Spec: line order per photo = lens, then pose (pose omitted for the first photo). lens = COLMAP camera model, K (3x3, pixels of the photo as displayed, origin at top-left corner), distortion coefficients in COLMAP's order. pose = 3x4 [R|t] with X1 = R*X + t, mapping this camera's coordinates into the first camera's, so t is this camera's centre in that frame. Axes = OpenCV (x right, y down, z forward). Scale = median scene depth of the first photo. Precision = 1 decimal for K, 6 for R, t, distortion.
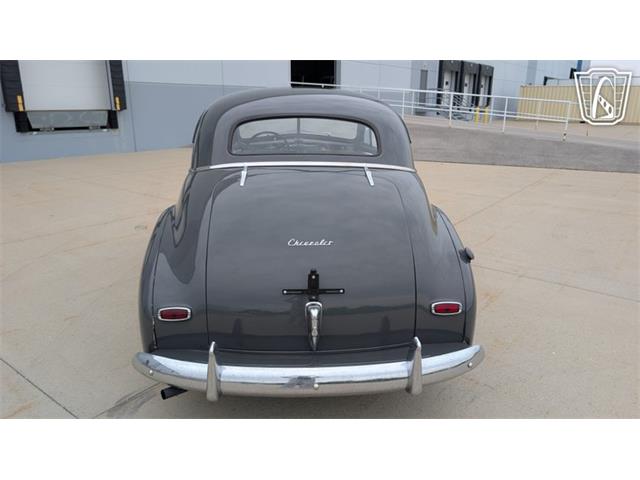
lens RADIAL K [[469.2, 0, 316.7], [0, 469.2, 238.1], [0, 0, 1]] dist [0.025629, -0.023903]
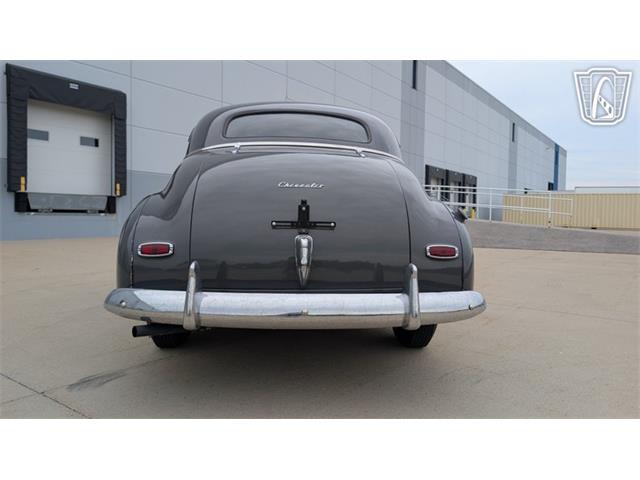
lens RADIAL K [[469.2, 0, 319.8], [0, 469.2, 227.1], [0, 0, 1]] dist [0.025629, -0.023903]
pose [[0.999732, 0.012126, 0.019703, 0.005048], [-0.006810, 0.968148, -0.250287, 0.239486], [-0.022110, 0.250086, 0.967971, 0.047763]]
